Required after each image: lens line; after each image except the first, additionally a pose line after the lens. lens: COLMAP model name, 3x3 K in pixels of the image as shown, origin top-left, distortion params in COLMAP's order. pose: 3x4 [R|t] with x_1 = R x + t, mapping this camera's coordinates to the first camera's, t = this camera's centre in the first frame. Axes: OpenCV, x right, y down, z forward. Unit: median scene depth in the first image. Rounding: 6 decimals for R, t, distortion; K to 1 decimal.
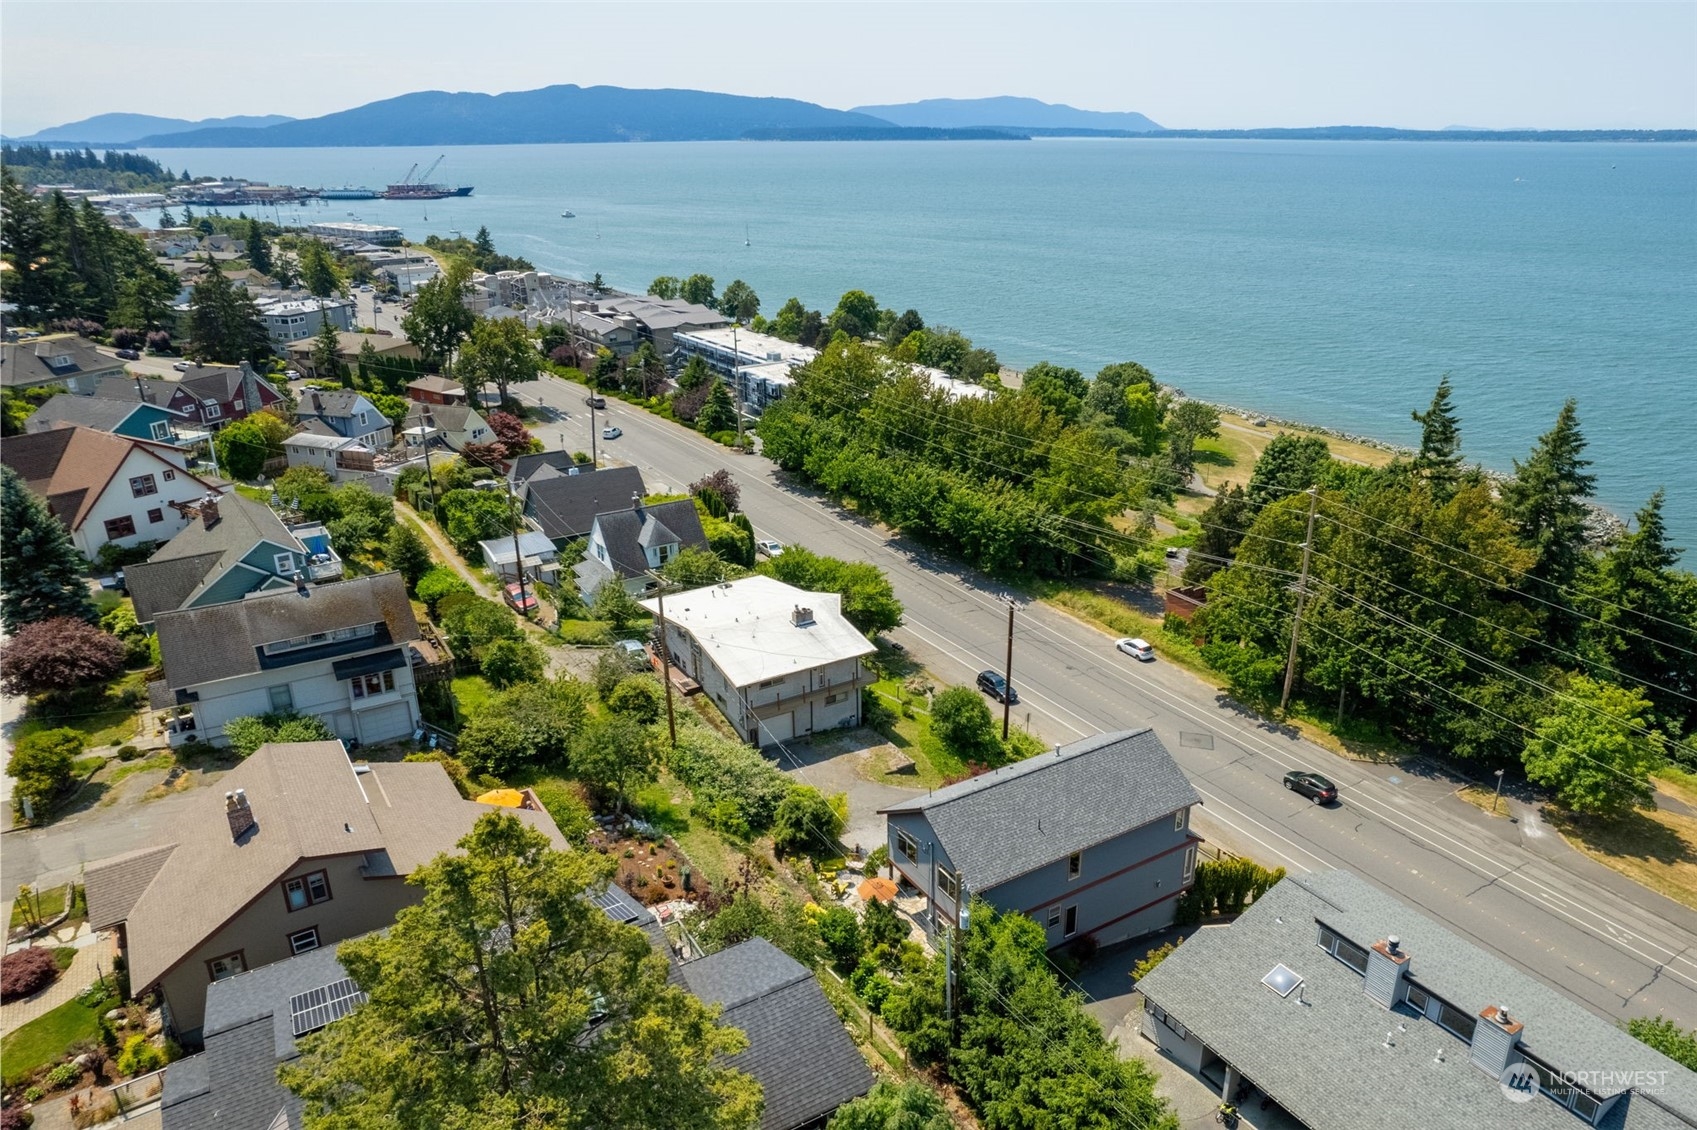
lens RADIAL K [[1206.6, 0, 853.9], [0, 1206.6, 592.8], [0, 0, 1]] dist [-0.041200, 0.000942]
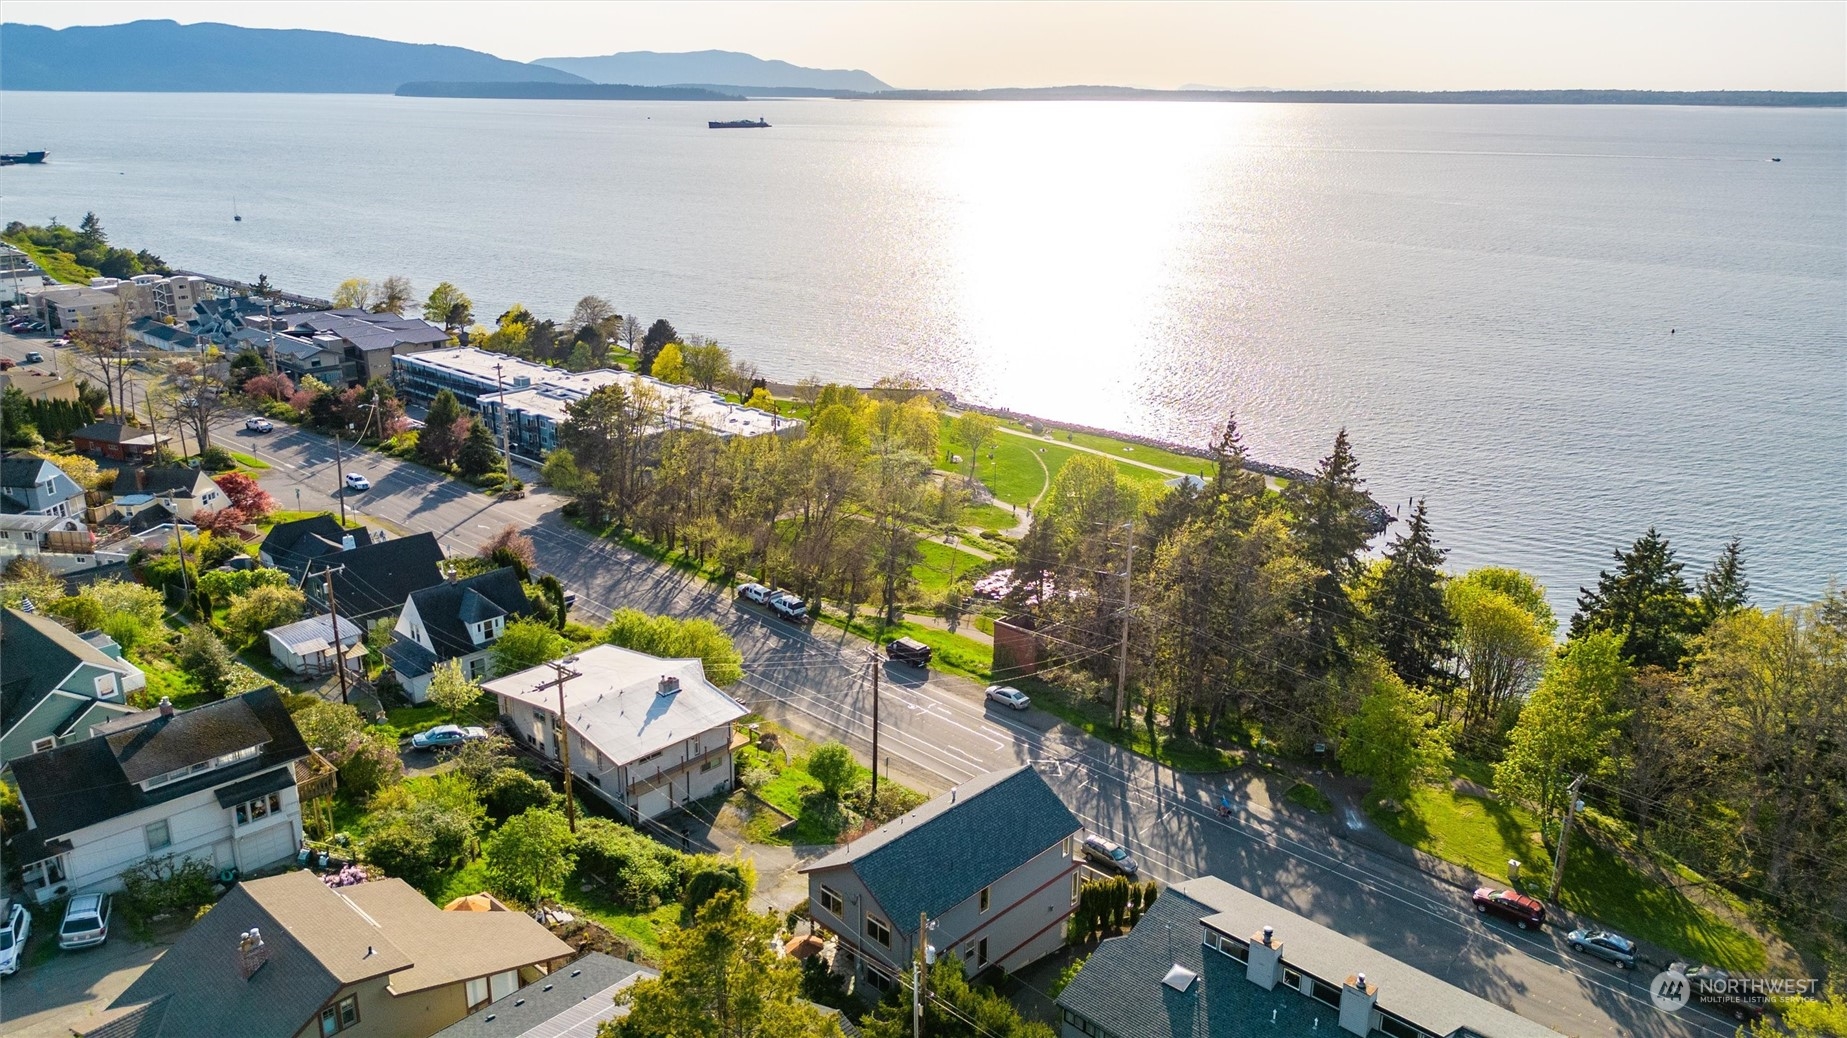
lens RADIAL K [[1318.6, 0, 923.5], [0, 1318.6, 519.0], [0, 0, 1]] dist [0.062155, -0.001069]
pose [[0.970318, -0.060520, 0.234136, -0.086589], [0.078174, 0.994695, -0.066861, -0.028478], [-0.228847, 0.083180, 0.969902, -0.128159]]
